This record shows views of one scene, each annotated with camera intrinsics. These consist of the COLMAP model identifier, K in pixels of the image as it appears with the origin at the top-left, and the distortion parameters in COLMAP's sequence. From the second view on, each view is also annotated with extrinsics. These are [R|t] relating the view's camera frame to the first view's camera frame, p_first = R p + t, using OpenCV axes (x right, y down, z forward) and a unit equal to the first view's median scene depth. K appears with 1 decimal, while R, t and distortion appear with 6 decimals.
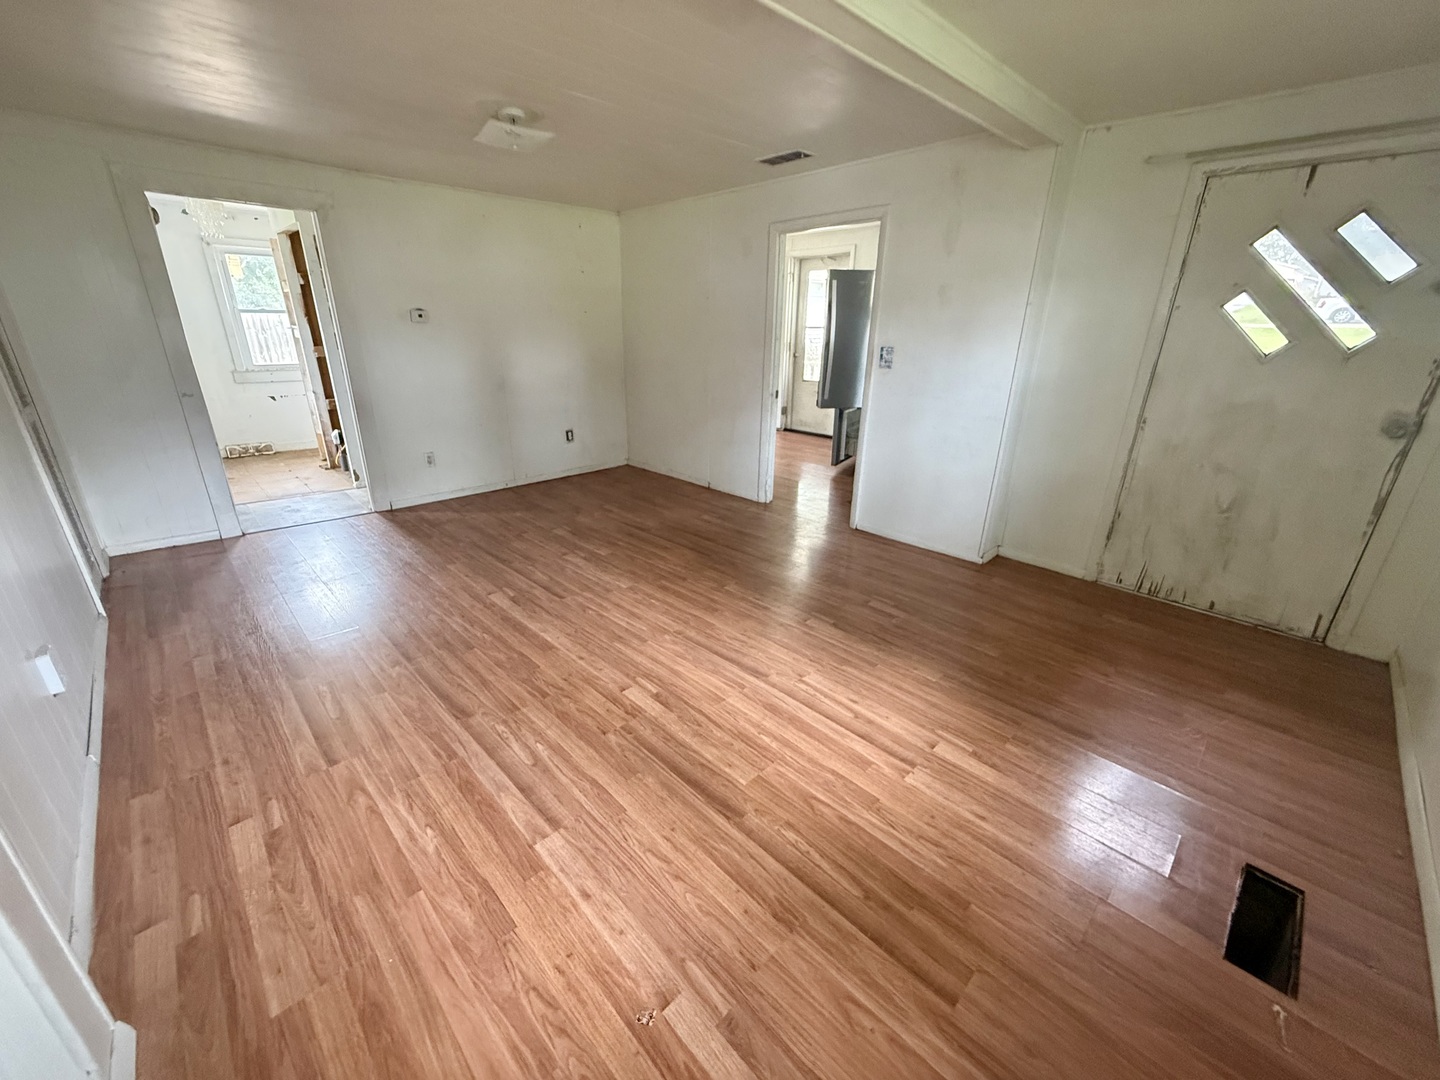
lens RADIAL K [[575.3, 0, 724.0], [0, 575.3, 536.7], [0, 0, 1]] dist [0.001692, -0.000010]
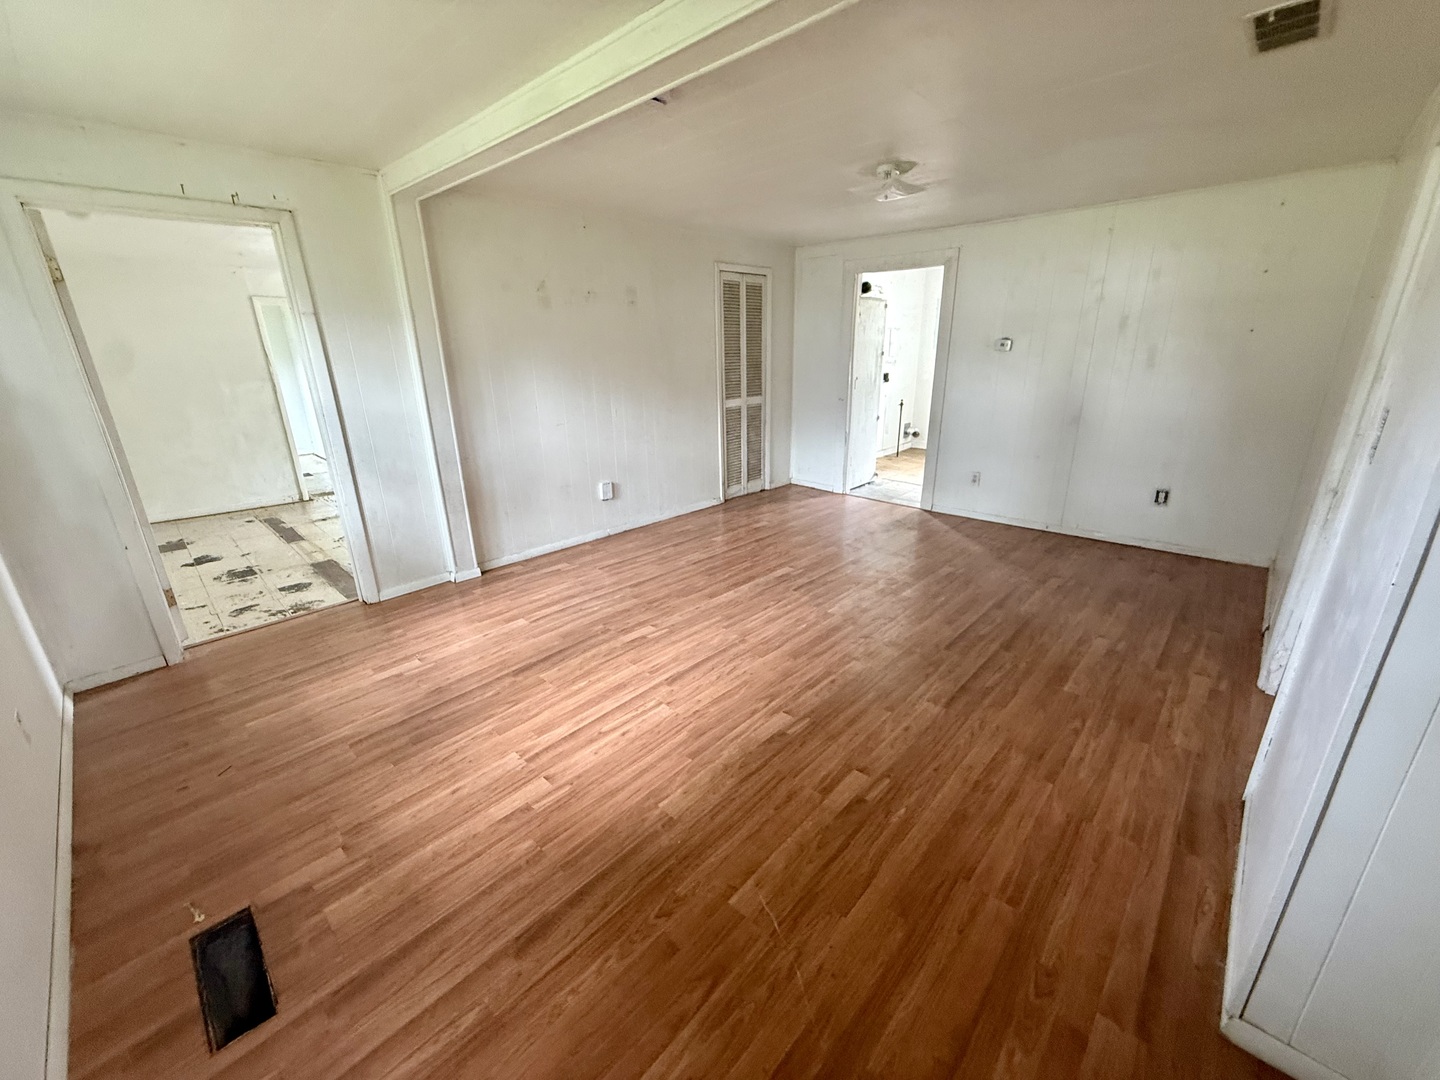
lens RADIAL K [[575.3, 0, 717.4], [0, 575.3, 534.8], [0, 0, 1]] dist [0.001692, -0.000010]
pose [[0.038957, 0.296337, -0.954289, 1.132610], [-0.329771, 0.905320, 0.267668, -0.364452], [0.943257, 0.304269, 0.132992, 0.951880]]
